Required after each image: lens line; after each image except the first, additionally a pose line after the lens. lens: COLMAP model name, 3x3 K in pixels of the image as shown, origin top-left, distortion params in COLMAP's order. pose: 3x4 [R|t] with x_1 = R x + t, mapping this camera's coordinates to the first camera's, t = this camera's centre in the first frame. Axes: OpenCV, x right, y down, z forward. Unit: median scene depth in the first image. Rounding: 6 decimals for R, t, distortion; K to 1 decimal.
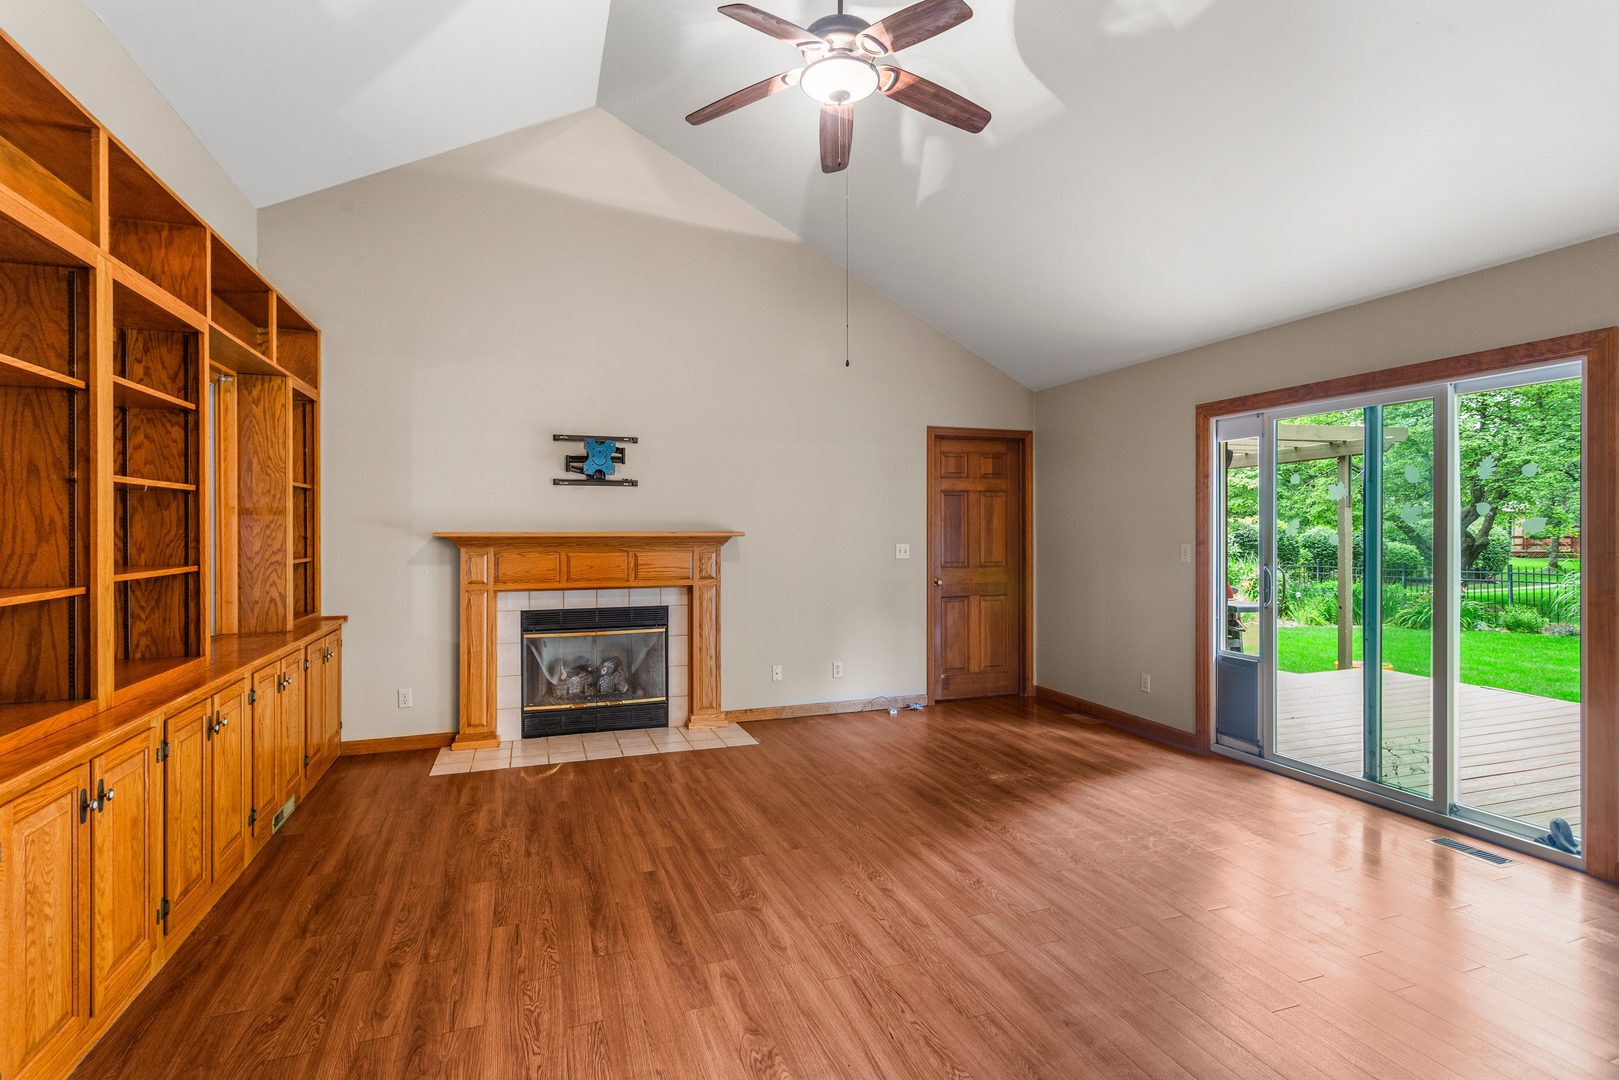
lens RADIAL K [[783.7, 0, 808.0], [0, 783.7, 537.2], [0, 0, 1]] dist [-0.003301, 0.001807]
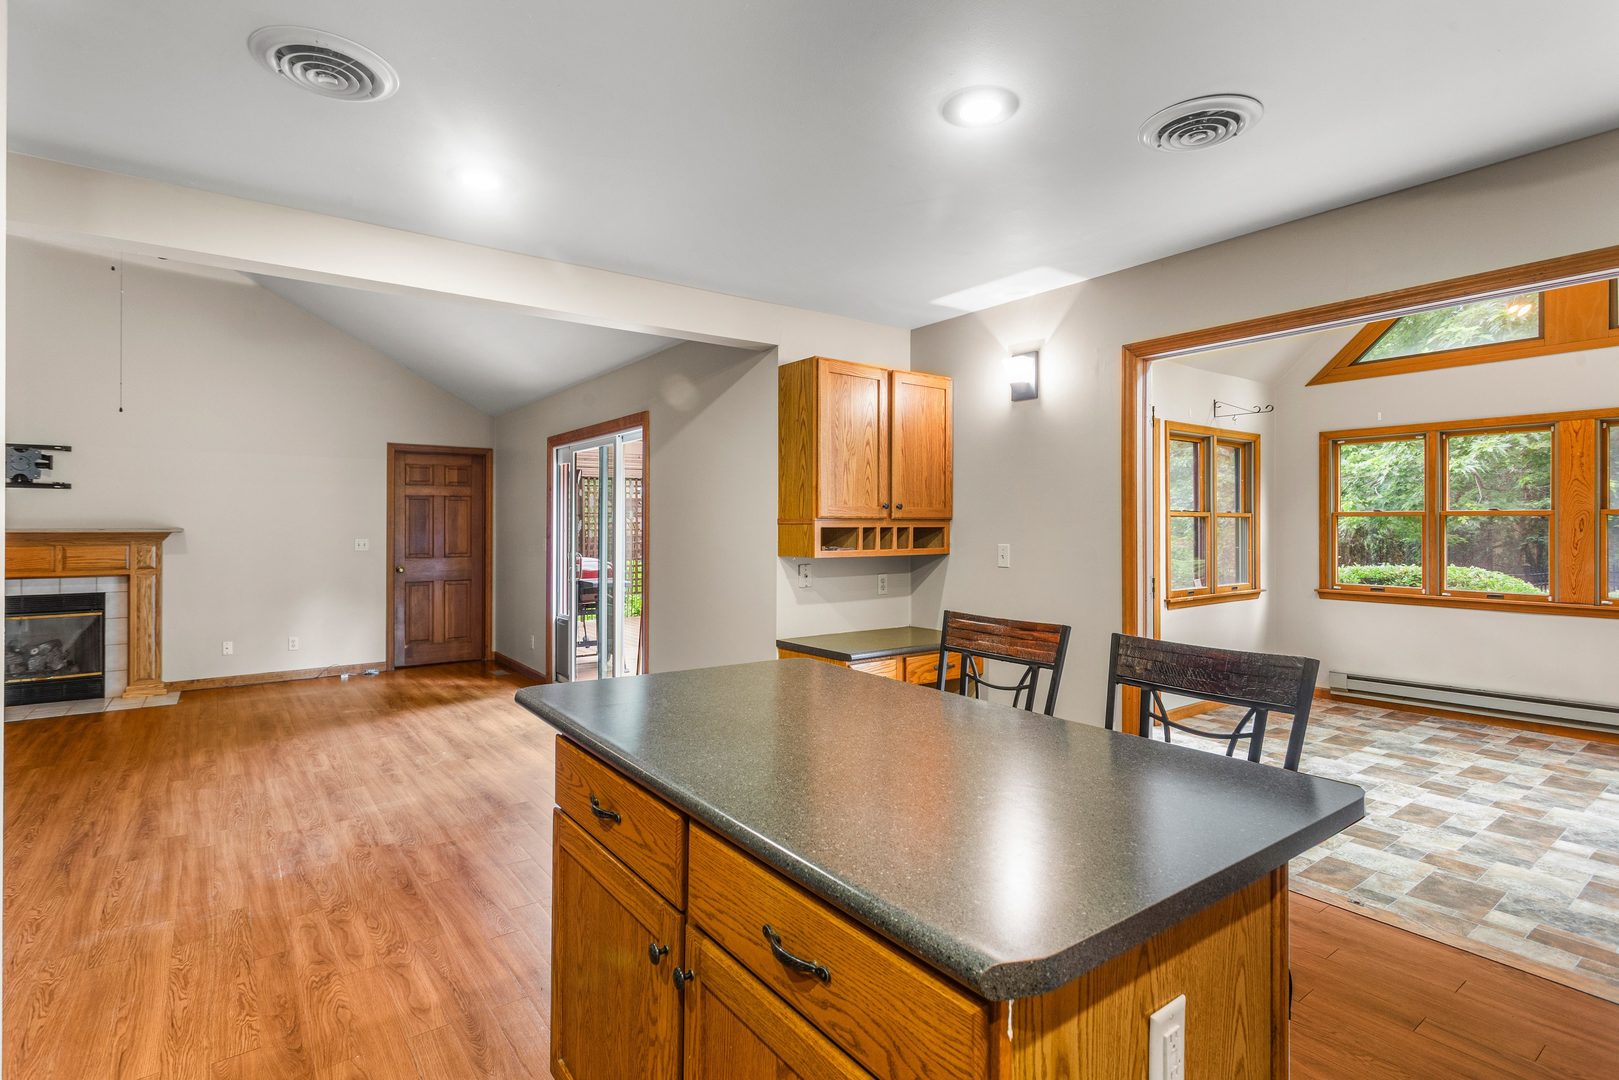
lens RADIAL K [[783.7, 0, 809.7], [0, 783.7, 530.2], [0, 0, 1]] dist [-0.003301, 0.001807]
pose [[0.954620, 0.001102, 0.297825, 0.469346], [0.000723, 0.999982, -0.006019, 0.003125], [-0.297826, 0.005961, 0.954602, -0.411059]]
